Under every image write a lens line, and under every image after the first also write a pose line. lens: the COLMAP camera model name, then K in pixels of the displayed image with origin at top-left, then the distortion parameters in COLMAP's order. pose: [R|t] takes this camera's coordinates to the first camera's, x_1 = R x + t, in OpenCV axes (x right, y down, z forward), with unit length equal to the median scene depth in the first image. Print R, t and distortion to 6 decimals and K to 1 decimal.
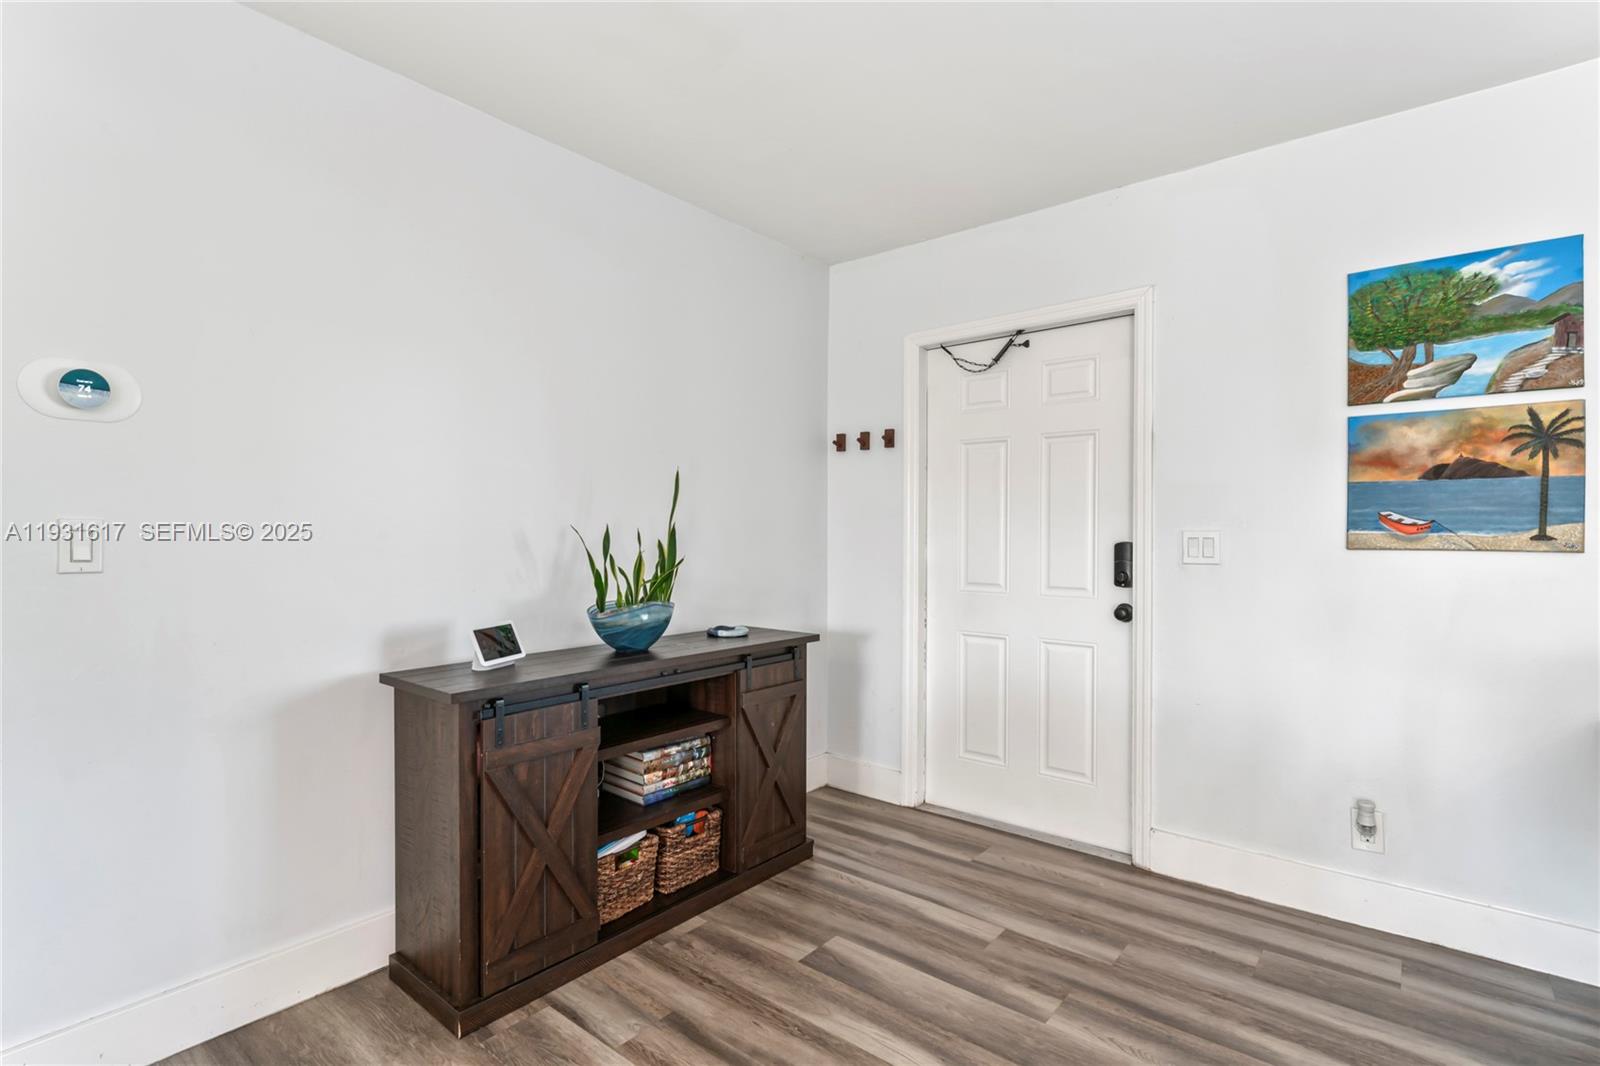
lens RADIAL K [[795.4, 0, 797.1], [0, 795.4, 535.7], [0, 0, 1]] dist [0.000929, -0.000309]
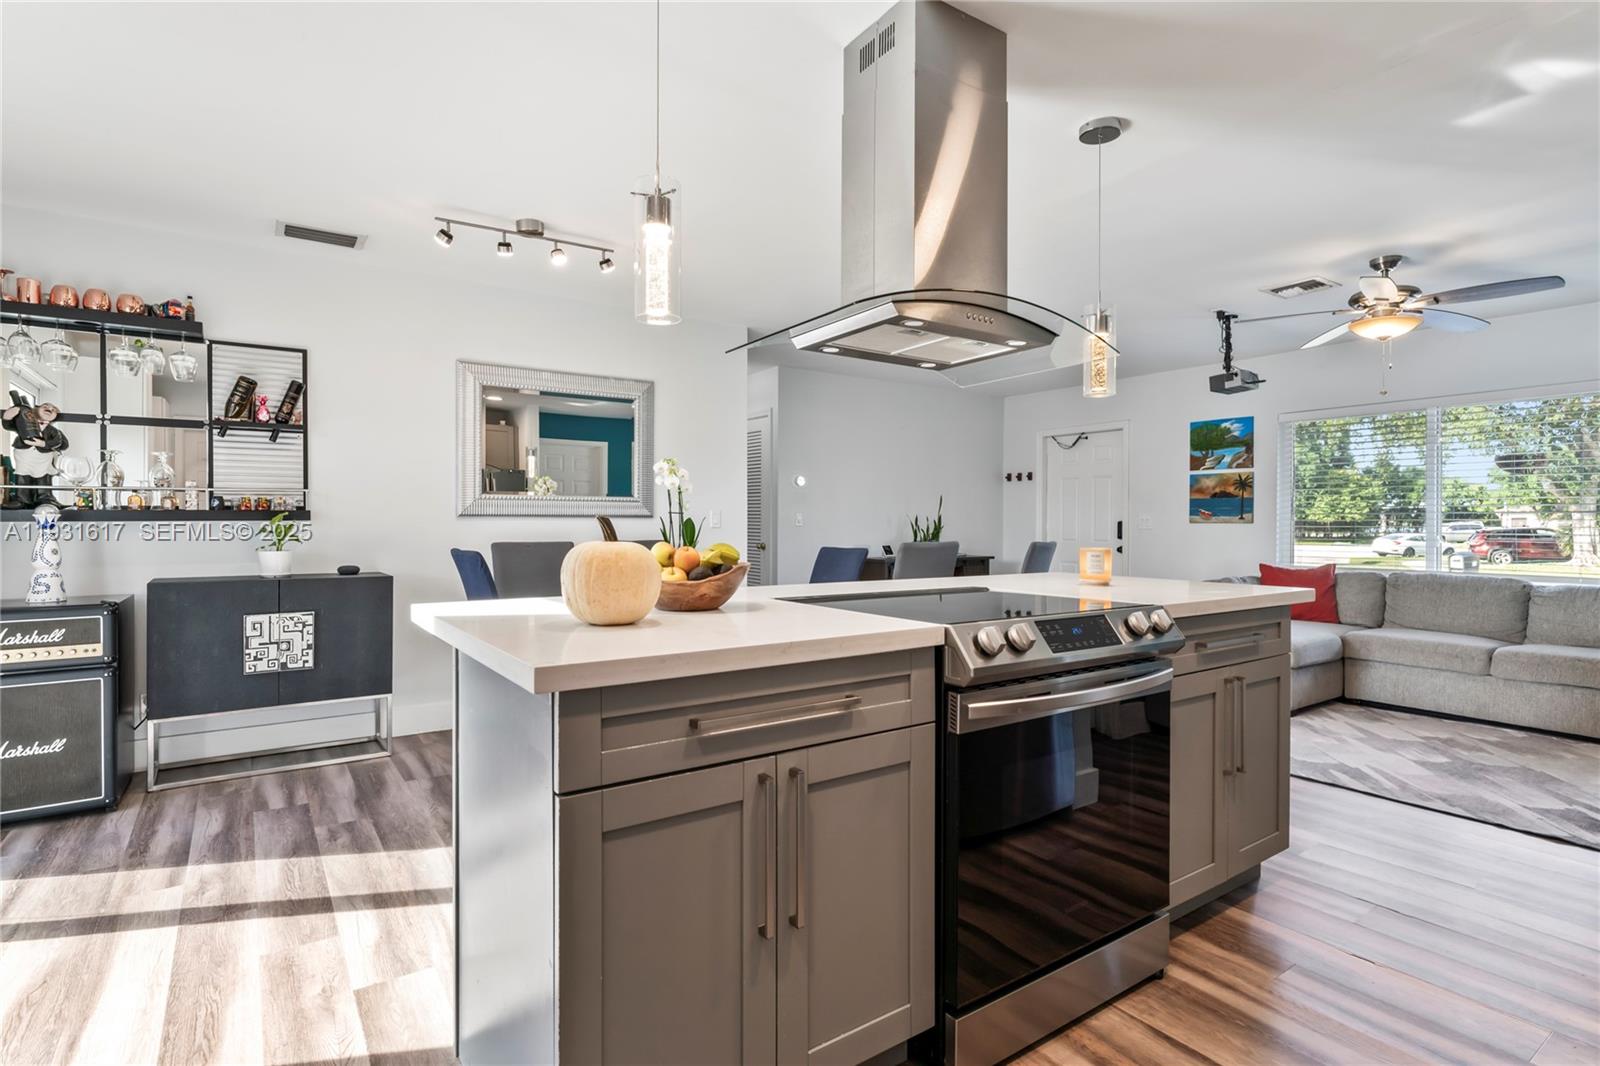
lens RADIAL K [[795.4, 0, 794.2], [0, 795.4, 530.8], [0, 0, 1]] dist [0.000929, -0.000309]
pose [[0.962876, 0.004272, -0.269910, 0.120682], [-0.002944, 0.999981, 0.005323, 0.033639], [0.269927, -0.004331, 0.962871, -2.015919]]
